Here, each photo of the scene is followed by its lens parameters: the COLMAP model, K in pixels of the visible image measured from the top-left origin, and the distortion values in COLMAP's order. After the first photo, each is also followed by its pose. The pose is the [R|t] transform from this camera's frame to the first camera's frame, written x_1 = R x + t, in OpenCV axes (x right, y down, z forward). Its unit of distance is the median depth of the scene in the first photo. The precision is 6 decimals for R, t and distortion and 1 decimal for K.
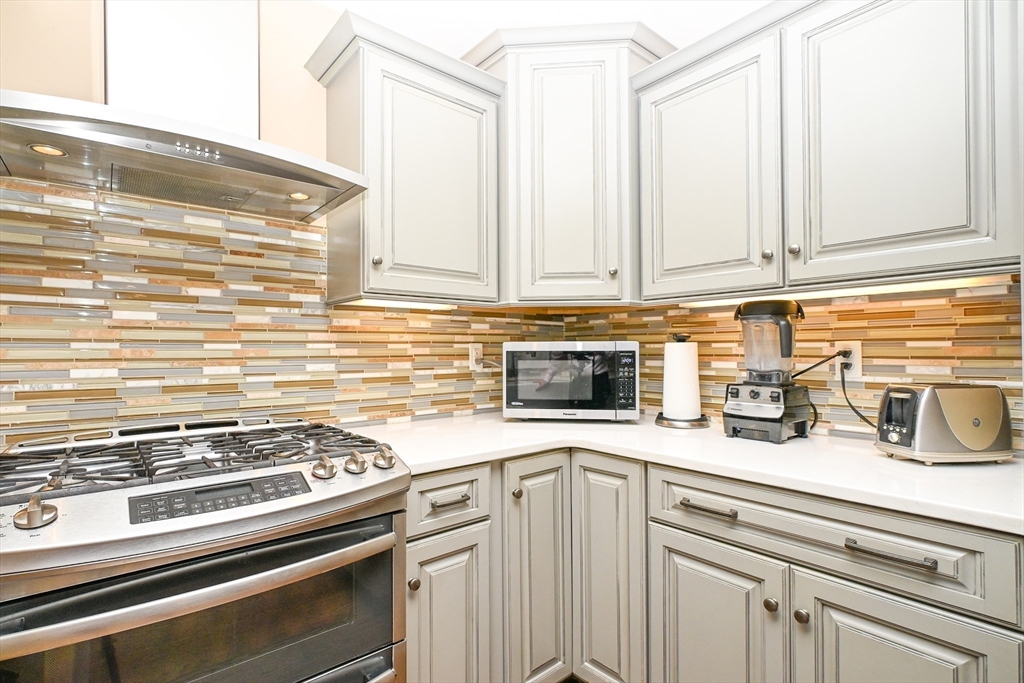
lens RADIAL K [[492.5, 0, 512.0], [0, 492.5, 341.5], [0, 0, 1]] dist [-0.004188, 0.000817]
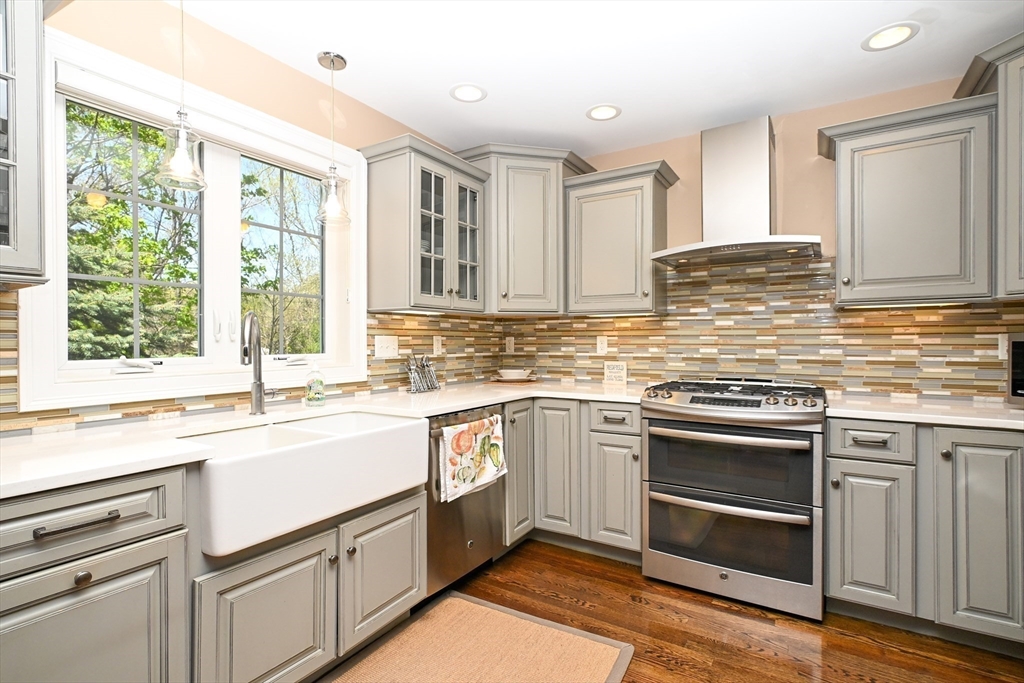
lens RADIAL K [[497.2, 0, 512.0], [0, 497.2, 341.5], [0, 0, 1]] dist [0.001396, 0.000923]
pose [[0.302725, 0.005450, -0.953062, 0.805562], [0.015985, 0.999814, 0.010795, -0.010870], [0.952944, -0.018503, 0.302582, -0.403477]]
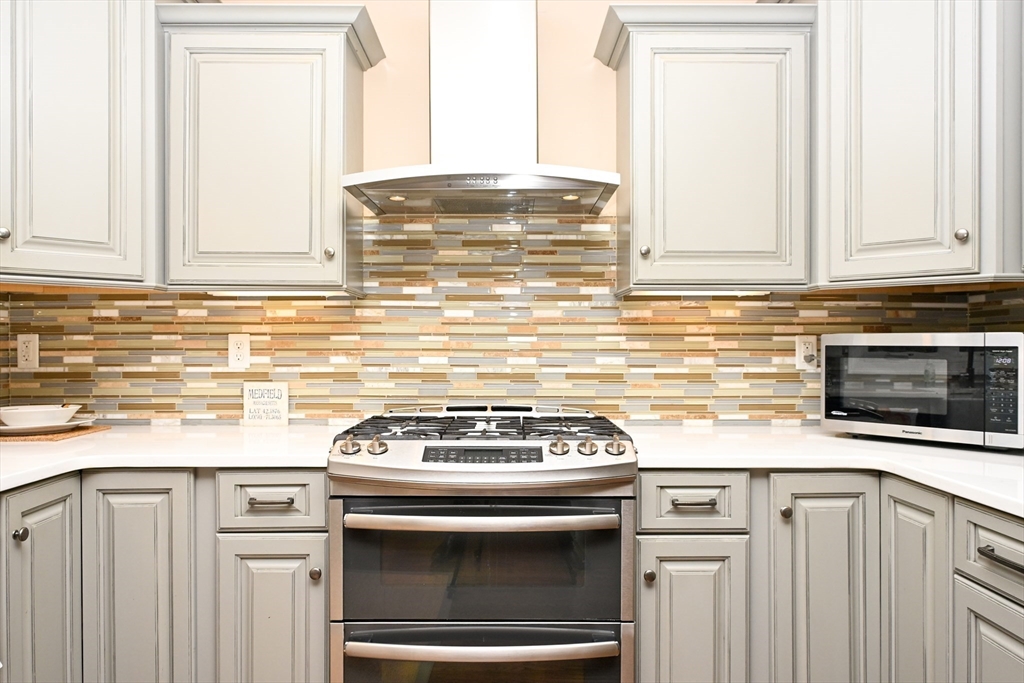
lens RADIAL K [[714.8, 0, 512.0], [0, 714.8, 341.5], [0, 0, 1]] dist [-0.003893, 0.001079]
pose [[0.765658, 0.004399, -0.643233, 0.398960], [0.005722, 0.999890, 0.013650, -0.006348], [0.643223, -0.014132, 0.765549, -0.225891]]
